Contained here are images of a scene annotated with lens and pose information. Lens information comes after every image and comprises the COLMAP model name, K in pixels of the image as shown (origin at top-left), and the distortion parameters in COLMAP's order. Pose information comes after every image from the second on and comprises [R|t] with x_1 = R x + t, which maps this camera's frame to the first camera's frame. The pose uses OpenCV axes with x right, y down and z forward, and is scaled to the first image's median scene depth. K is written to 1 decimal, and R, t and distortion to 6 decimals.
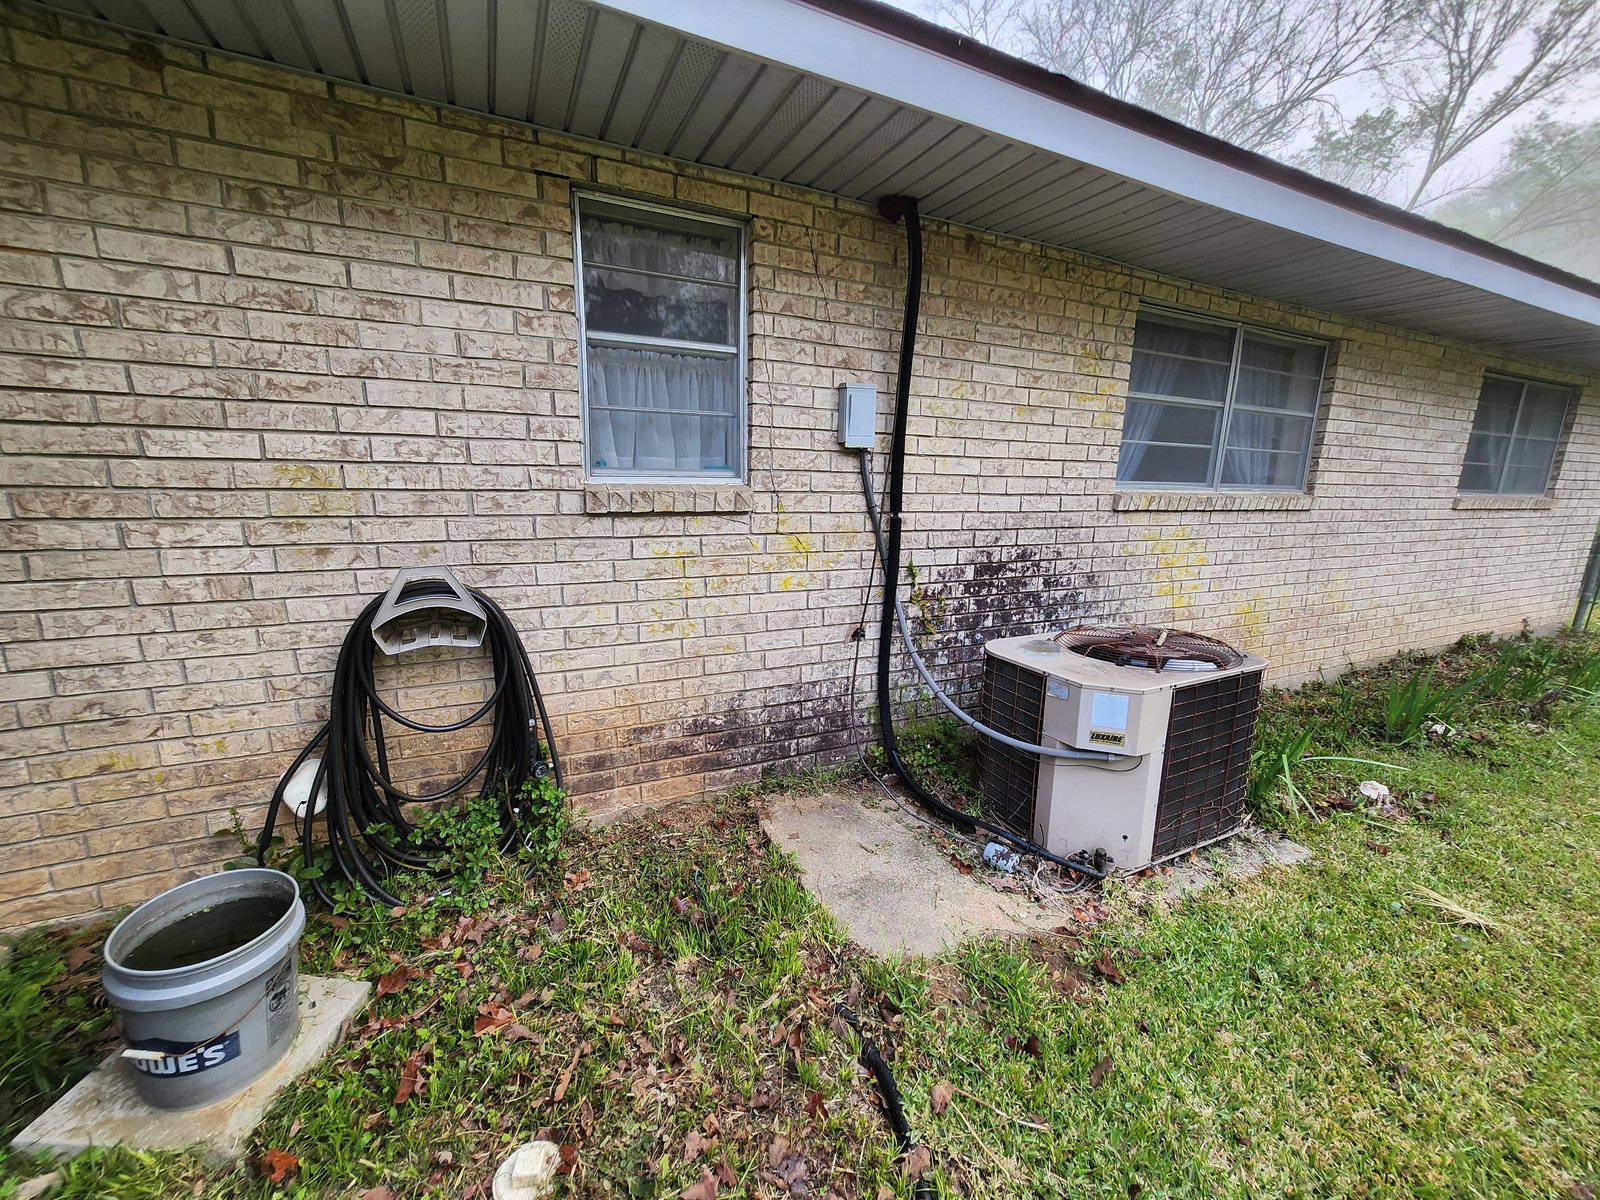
lens RADIAL K [[632.6, 0, 785.4], [0, 632.6, 600.9], [0, 0, 1]] dist [-0.005184, 0.002035]
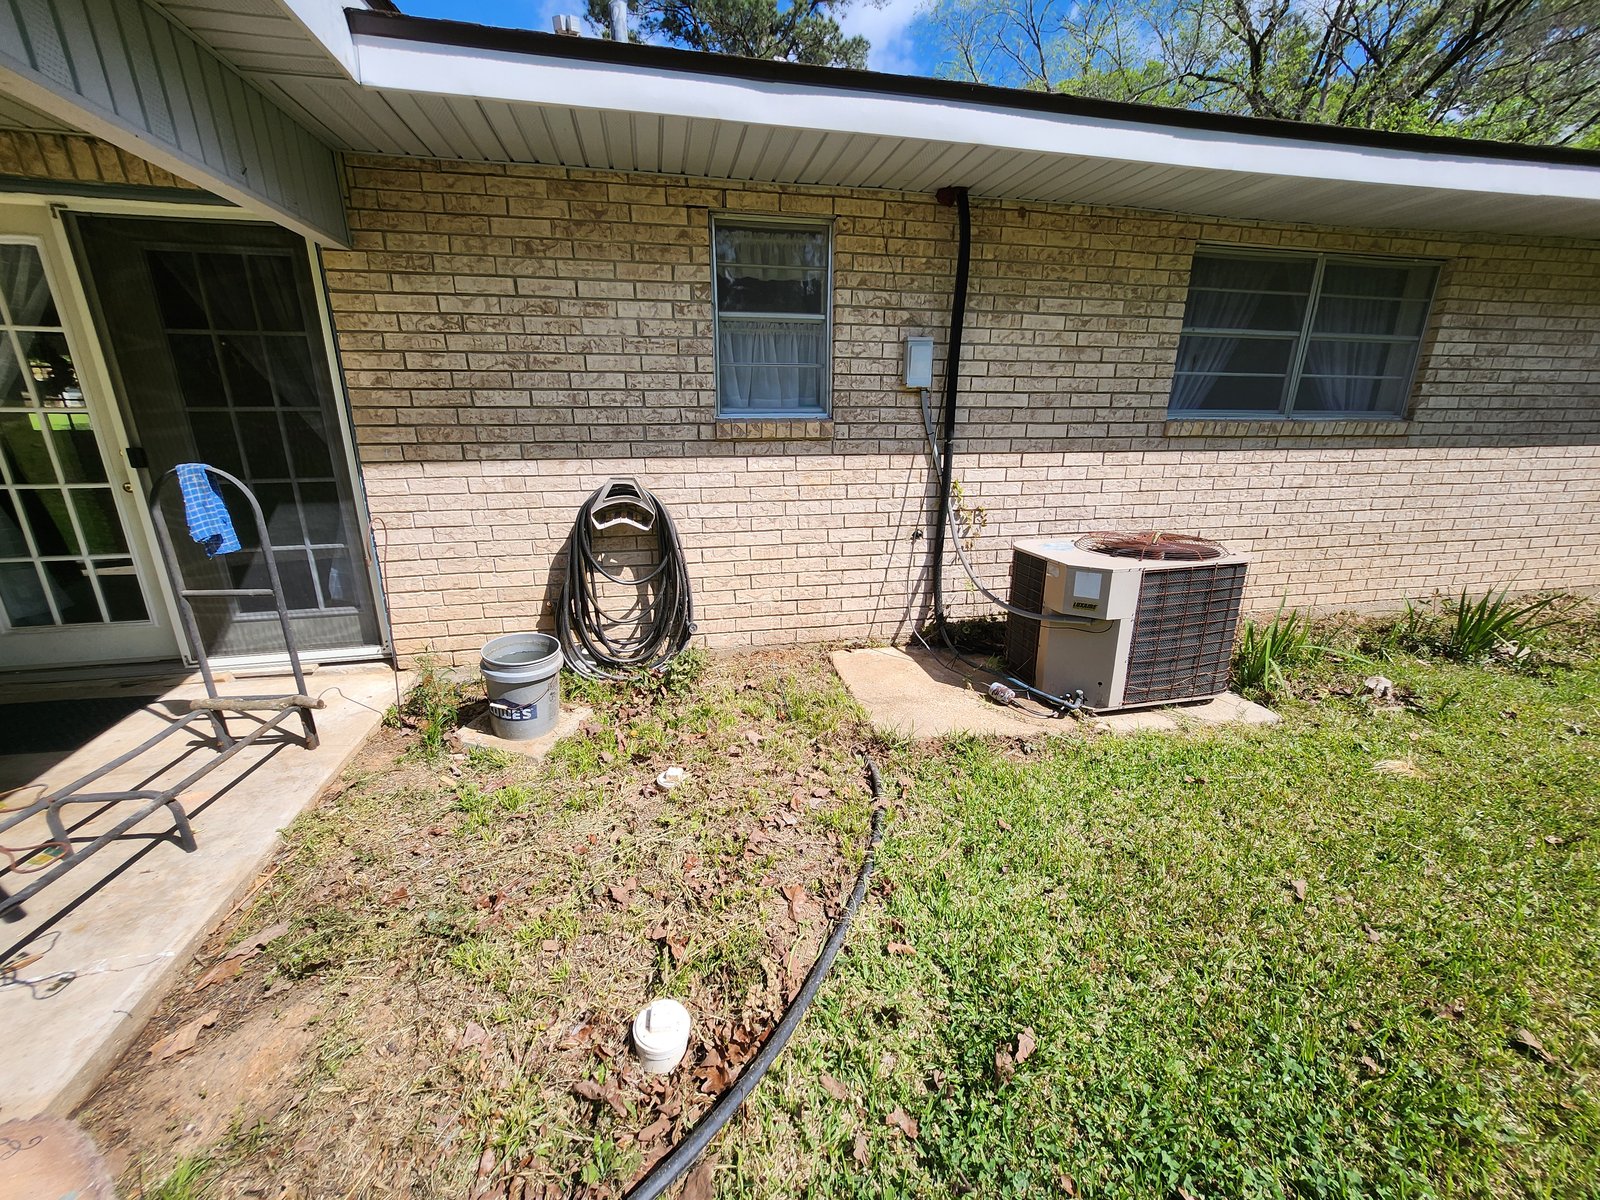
lens RADIAL K [[632.6, 0, 784.7], [0, 632.6, 599.7], [0, 0, 1]] dist [-0.005184, 0.002035]
pose [[0.973994, 0.044178, -0.222226, 0.179962], [-0.024558, 0.995613, 0.090292, 0.095073], [0.225240, -0.082486, 0.970805, -0.420427]]
